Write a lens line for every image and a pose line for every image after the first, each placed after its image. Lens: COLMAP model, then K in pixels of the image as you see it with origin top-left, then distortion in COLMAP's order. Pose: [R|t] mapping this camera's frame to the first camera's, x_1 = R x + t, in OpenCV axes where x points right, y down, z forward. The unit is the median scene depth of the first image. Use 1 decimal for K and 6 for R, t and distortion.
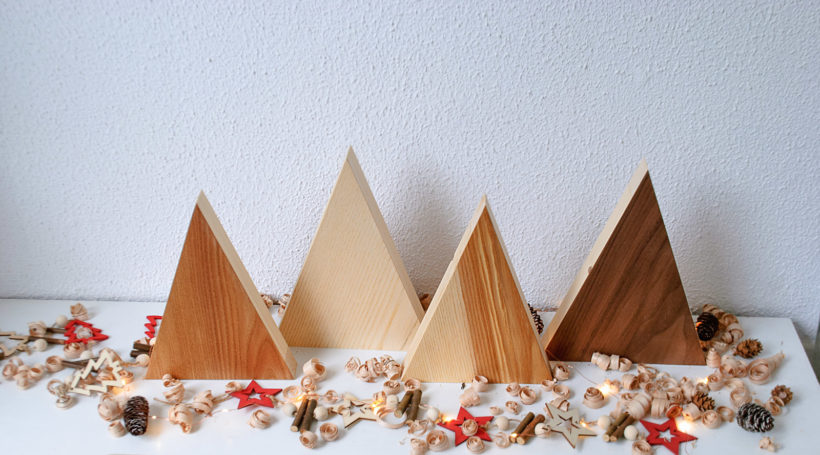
lens RADIAL K [[1109.5, 0, 413.8], [0, 1109.5, 287.1], [0, 0, 1]] dist [-0.030048, 0.000000]
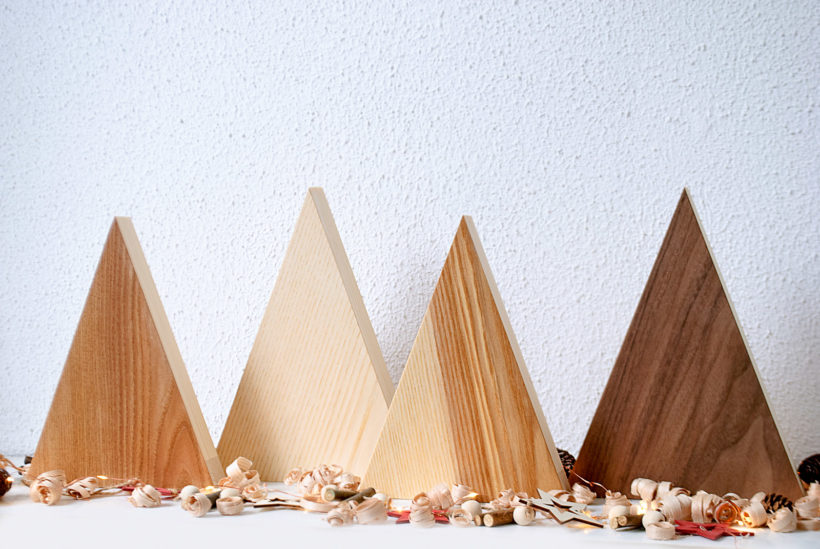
lens RADIAL K [[1664.7, 0, 405.3], [0, 1664.7, 278.0], [0, 0, 1]] dist [0.023026, 0.000000]
pose [[0.974764, 0.003604, -0.223207, 0.260661], [-0.119073, 0.854150, -0.506211, 0.509917], [0.188827, 0.520014, 0.833024, 0.042008]]
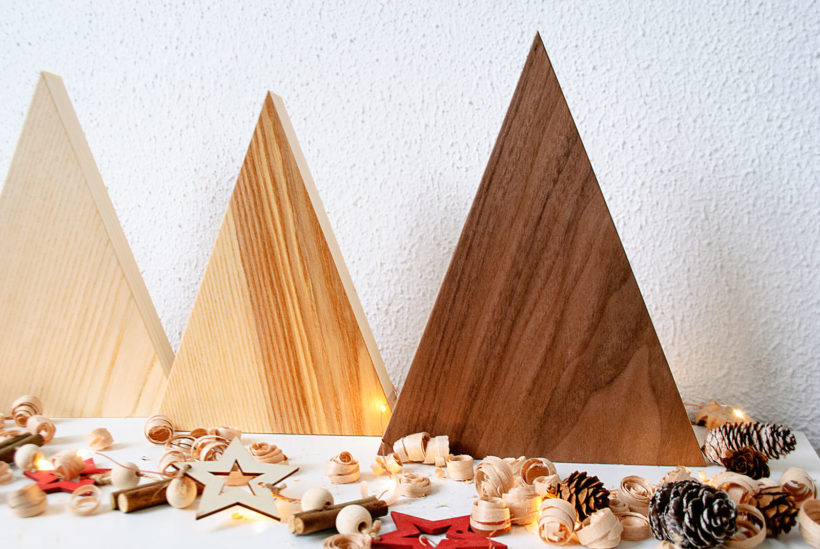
lens RADIAL K [[817.5, 0, 409.5], [0, 817.5, 274.9], [0, 0, 1]] dist [-0.071368, 0.000000]
pose [[0.963652, 0.007014, -0.267069, 0.286178], [-0.134184, 0.877127, -0.461133, 0.183293], [0.231019, 0.480208, 0.846186, 0.650278]]
